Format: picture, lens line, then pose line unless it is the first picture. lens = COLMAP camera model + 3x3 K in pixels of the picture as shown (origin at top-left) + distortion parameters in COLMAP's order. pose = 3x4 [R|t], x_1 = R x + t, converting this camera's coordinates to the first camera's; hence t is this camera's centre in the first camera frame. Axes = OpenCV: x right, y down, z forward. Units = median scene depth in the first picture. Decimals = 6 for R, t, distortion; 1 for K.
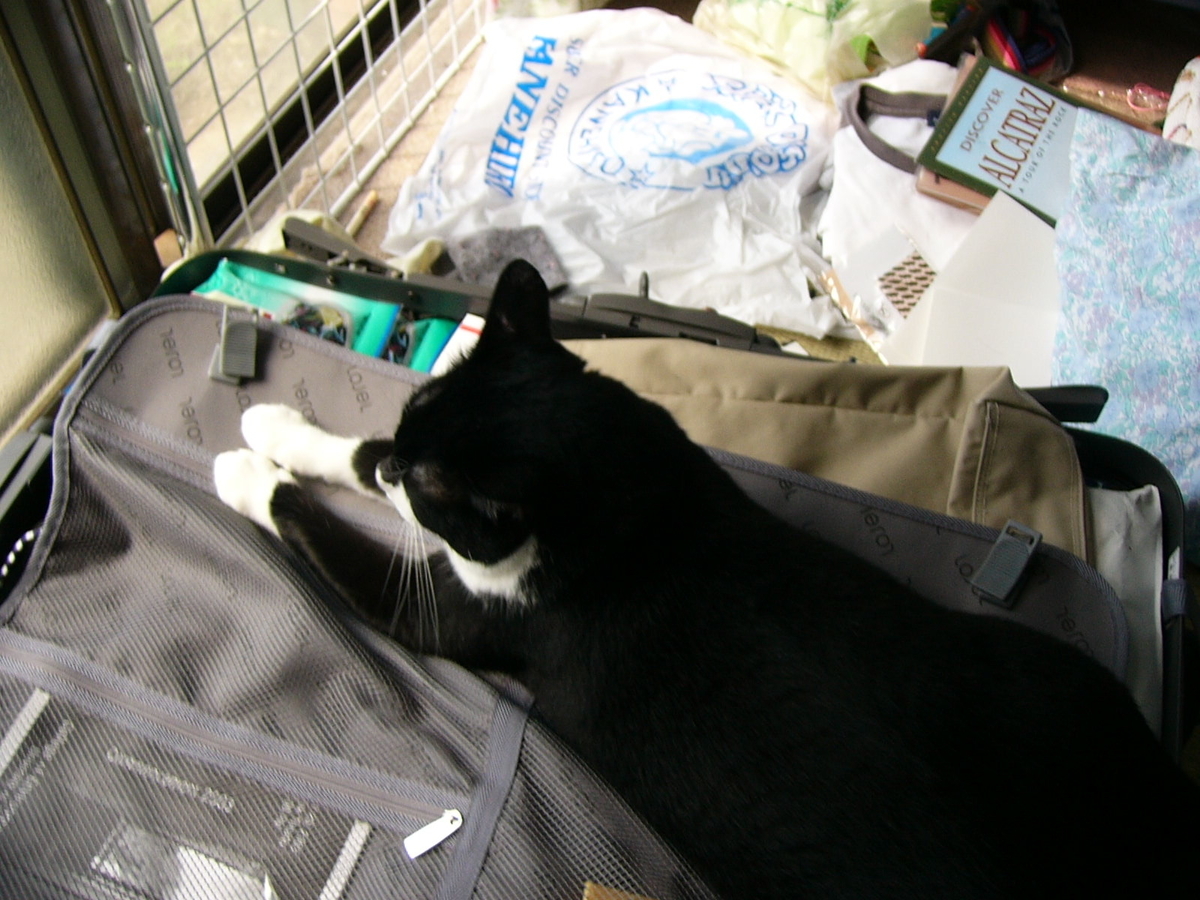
lens RADIAL K [[1248.0, 0, 663.7], [0, 1248.0, 402.1], [0, 0, 1]] dist [-0.264070, 0.292672]
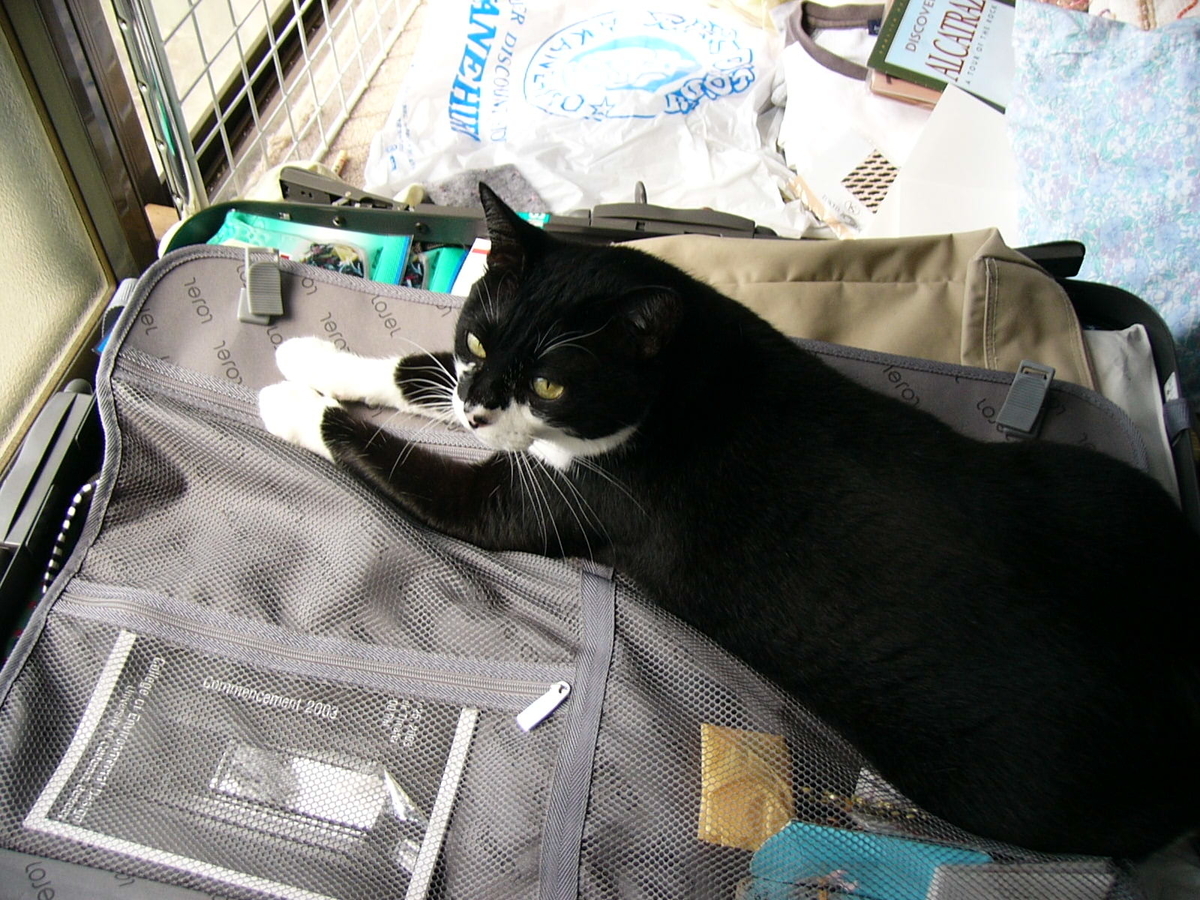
lens RADIAL K [[1248.0, 0, 663.7], [0, 1248.0, 402.1], [0, 0, 1]] dist [-0.264070, 0.292672]
pose [[0.989806, -0.115292, 0.083620, -0.114474], [0.114677, 0.993329, 0.012130, 0.076436], [-0.084461, -0.002417, 0.996424, -0.045187]]
